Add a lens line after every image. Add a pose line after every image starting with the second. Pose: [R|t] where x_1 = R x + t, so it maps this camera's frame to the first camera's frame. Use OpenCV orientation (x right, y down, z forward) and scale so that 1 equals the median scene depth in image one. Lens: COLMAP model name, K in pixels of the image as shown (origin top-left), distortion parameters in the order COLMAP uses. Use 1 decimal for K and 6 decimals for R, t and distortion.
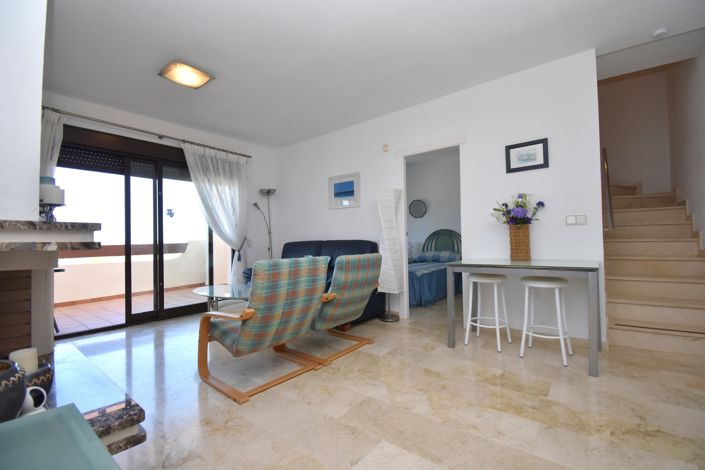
lens RADIAL K [[316.8, 0, 352.5], [0, 316.8, 235.0], [0, 0, 1]] dist [0.022028, -0.027115]
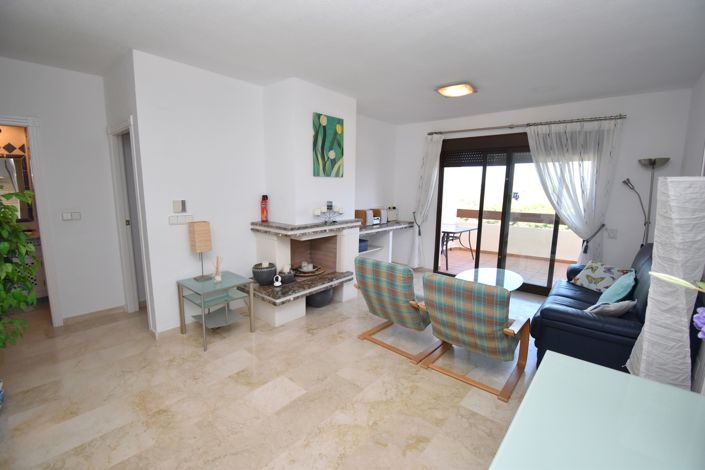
lens RADIAL K [[316.8, 0, 352.5], [0, 316.8, 235.0], [0, 0, 1]] dist [0.022028, -0.027115]
pose [[-0.055506, 0.177091, -0.982628, 0.568316], [0.007666, 0.984192, 0.176940, -0.137779], [0.998429, 0.002288, -0.055987, 0.516812]]
